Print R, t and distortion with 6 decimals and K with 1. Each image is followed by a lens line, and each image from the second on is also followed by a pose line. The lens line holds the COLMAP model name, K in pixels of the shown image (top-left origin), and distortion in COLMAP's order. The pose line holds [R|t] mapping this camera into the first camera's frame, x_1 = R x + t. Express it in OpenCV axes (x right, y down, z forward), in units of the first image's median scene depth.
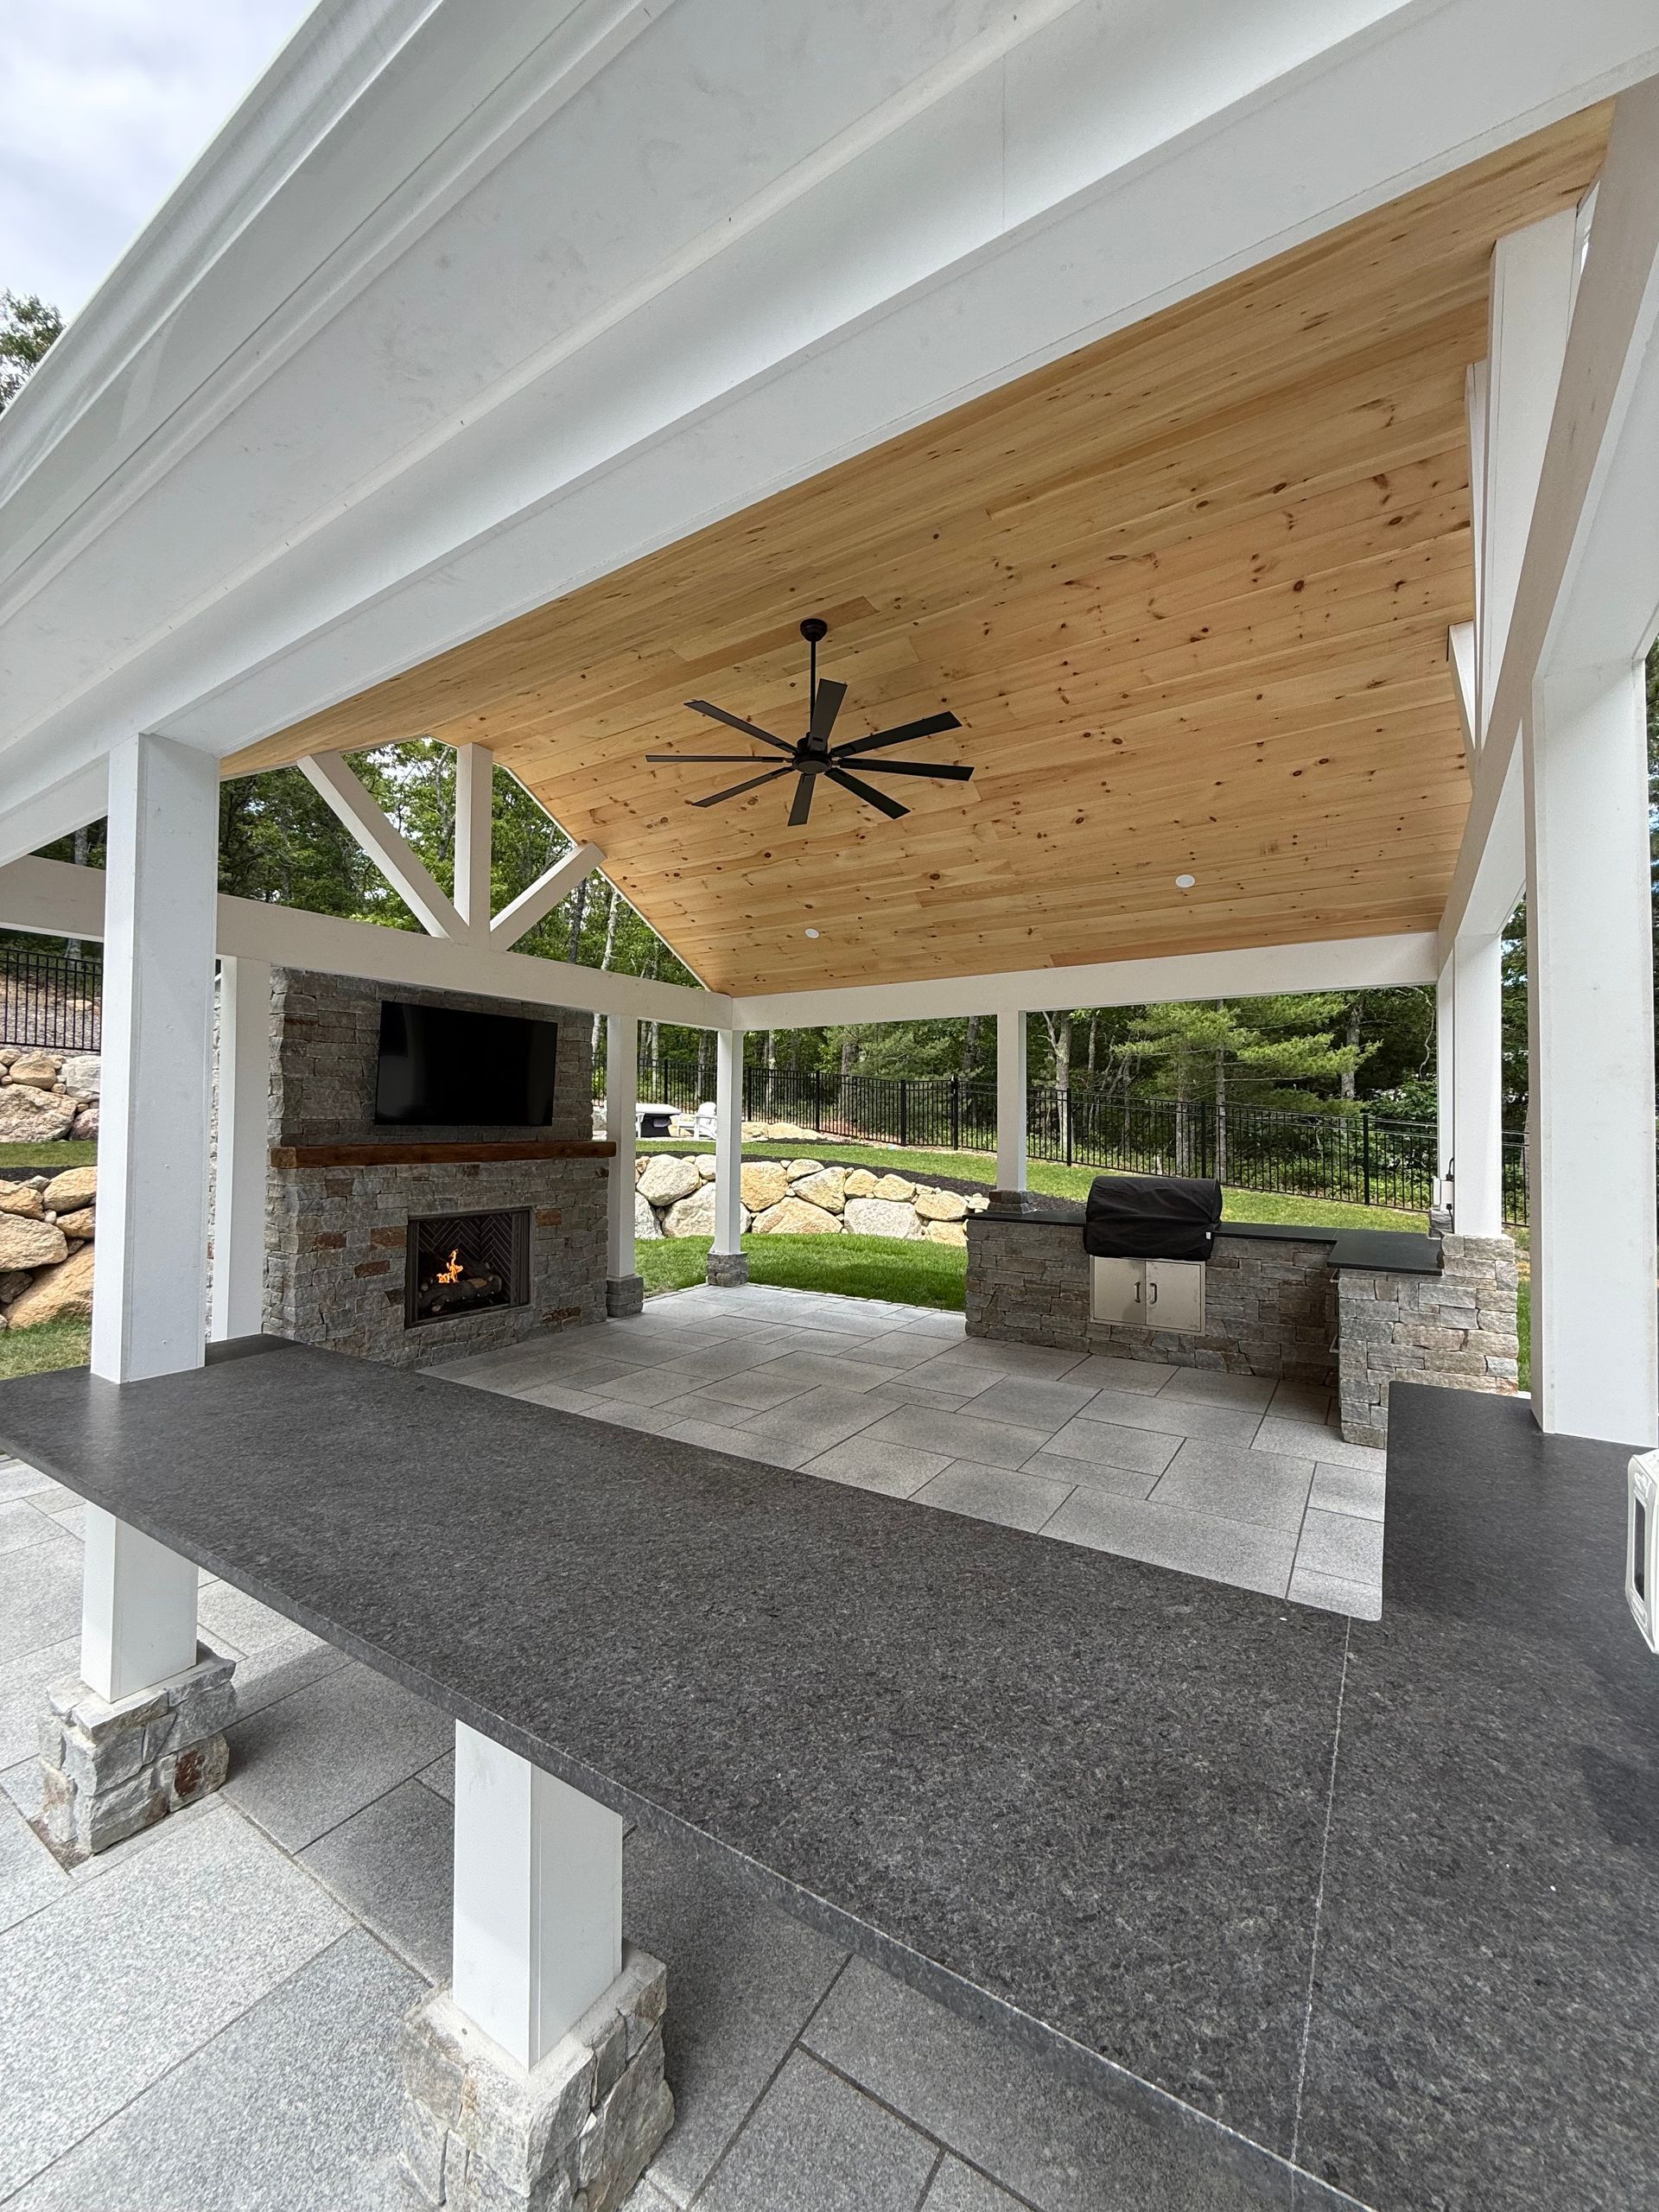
lens RADIAL K [[875.9, 0, 830.9], [0, 875.9, 1099.1], [0, 0, 1]] dist [0.001343, 0.000071]
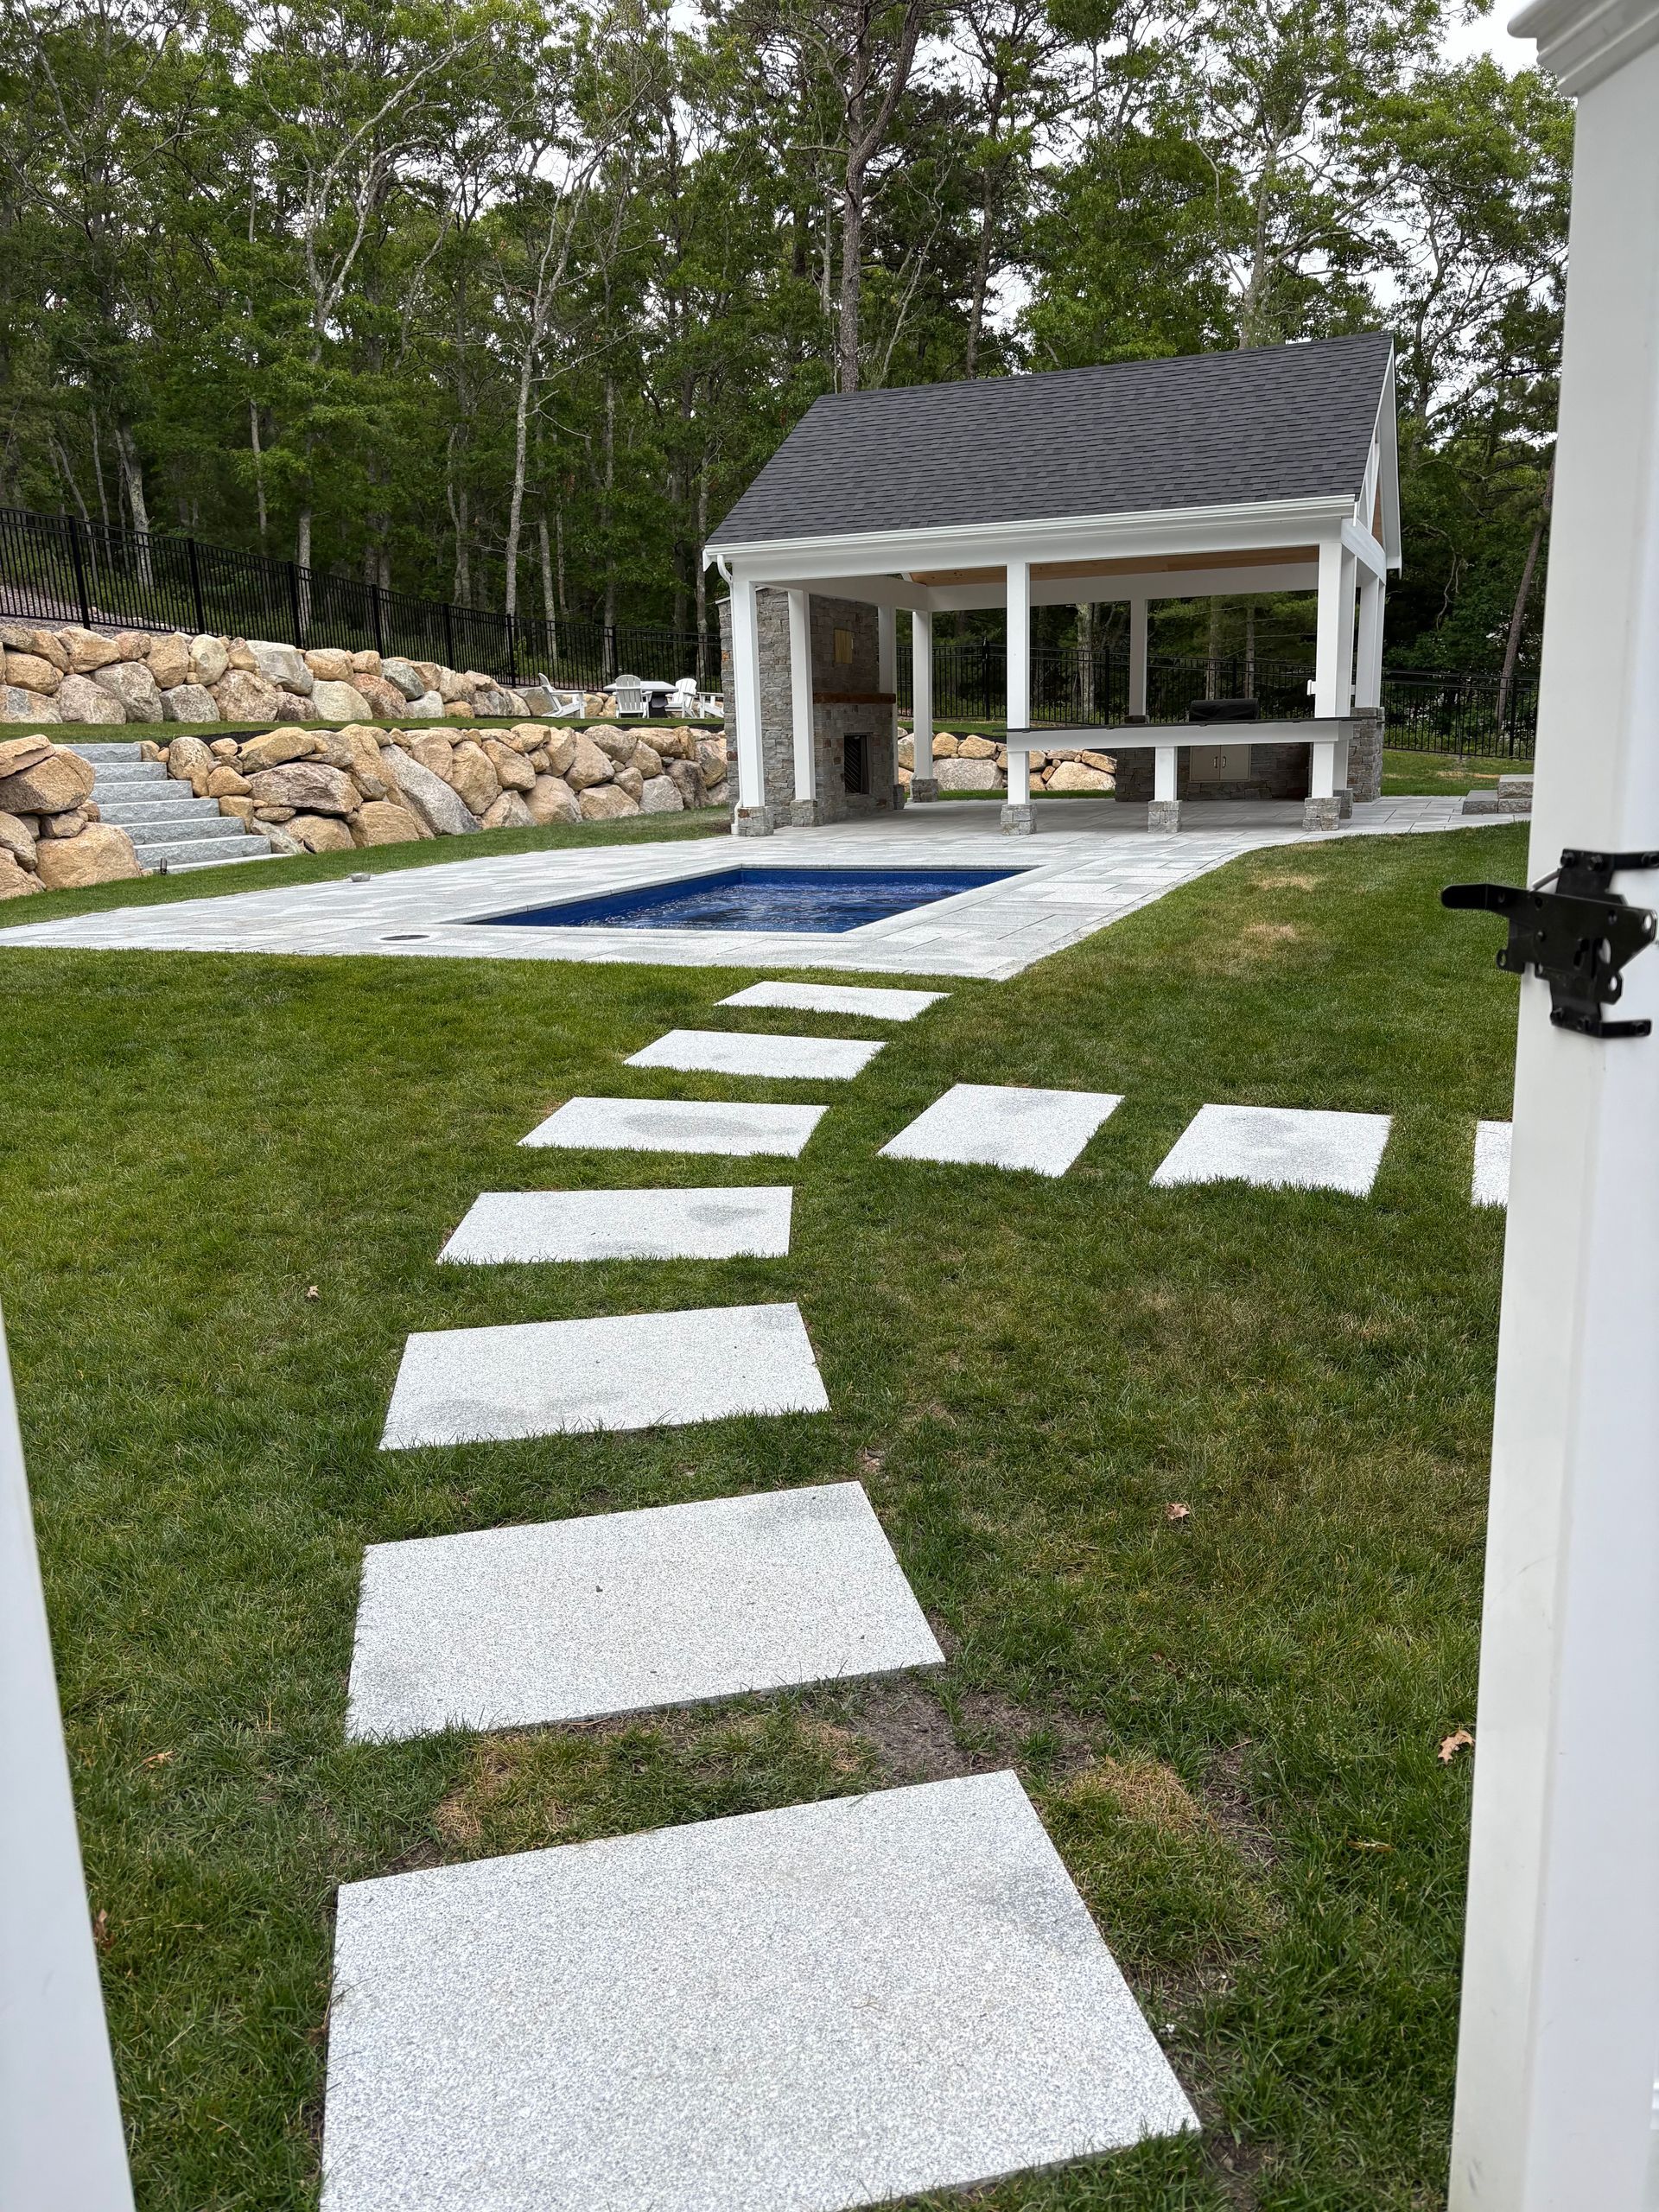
lens RADIAL K [[1675.1, 0, 830.8], [0, 1675.1, 1106.5], [0, 0, 1]] dist [0.056561, -0.081537]
pose [[0.981057, -0.076406, 0.178016, -1.214540], [0.029172, 0.966724, 0.254154, -0.015229], [-0.191511, -0.244146, 0.950640, -2.583839]]
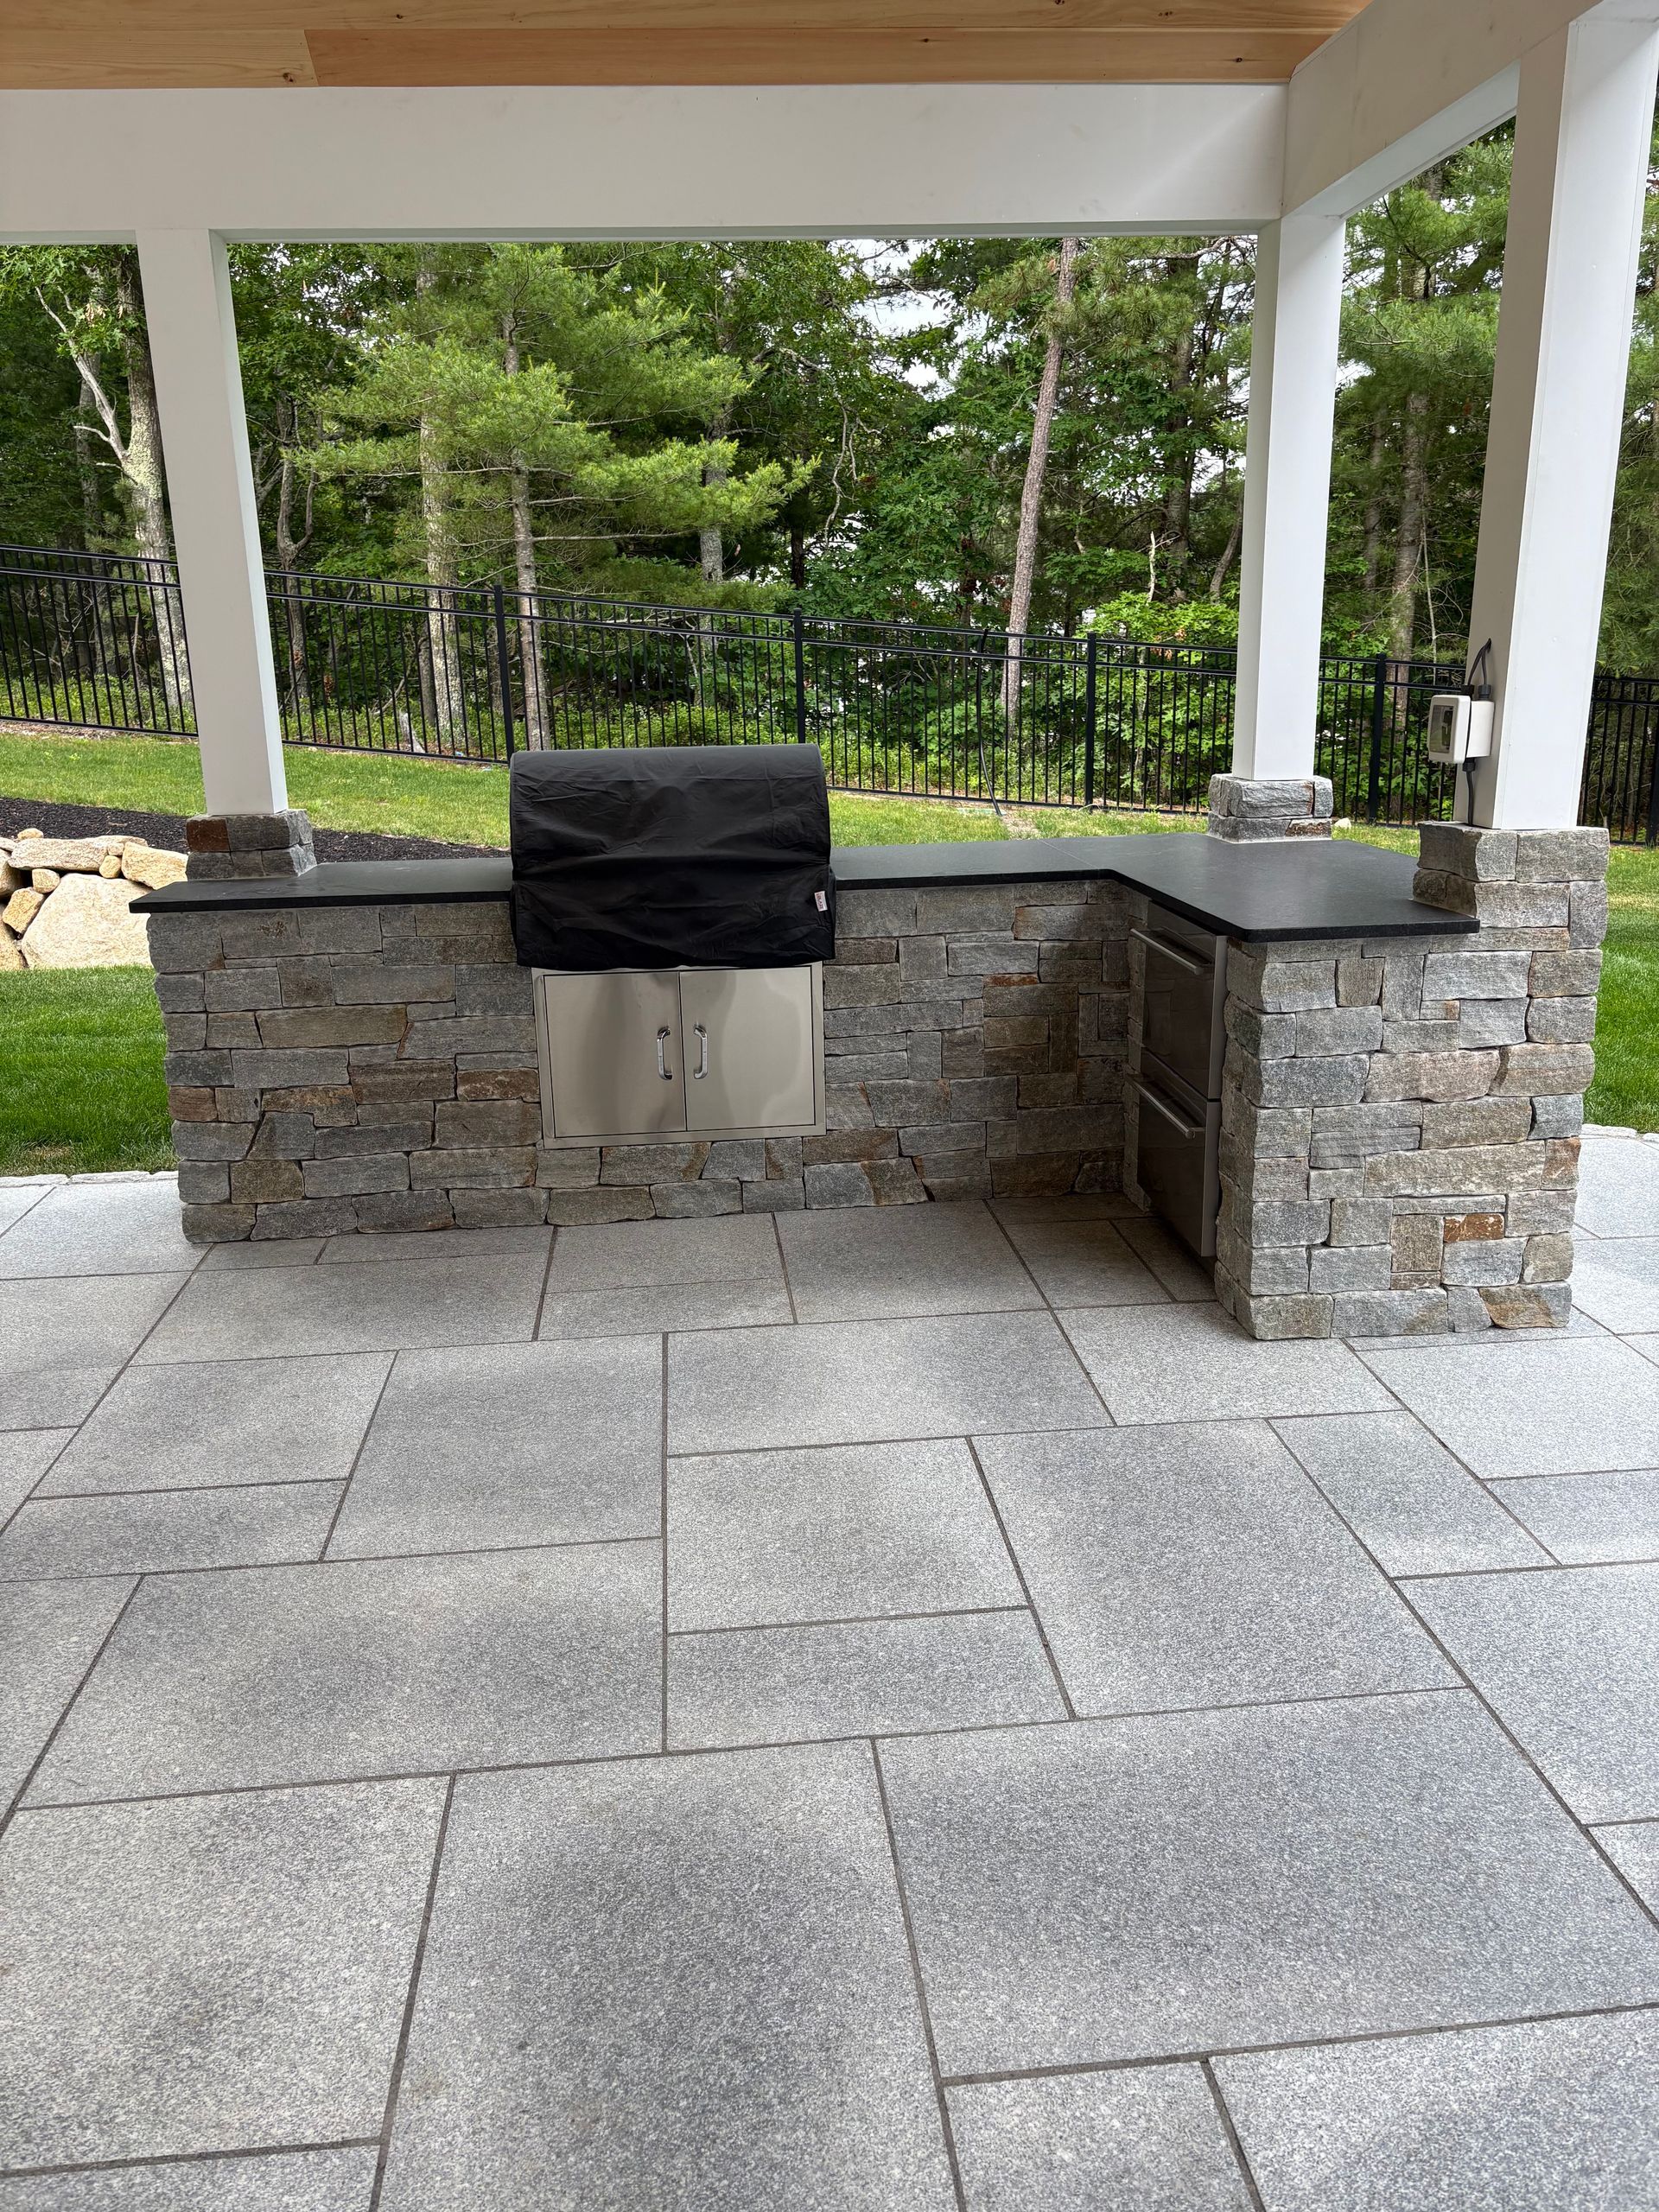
lens RADIAL K [[1675.1, 0, 827.8], [0, 1675.1, 1121.6], [0, 0, 1]] dist [0.056561, -0.081537]
pose [[0.791837, -0.190593, 0.580232, -0.027963], [0.013379, 0.955244, 0.295518, 0.033286], [-0.610586, -0.226239, 0.758947, 0.406868]]
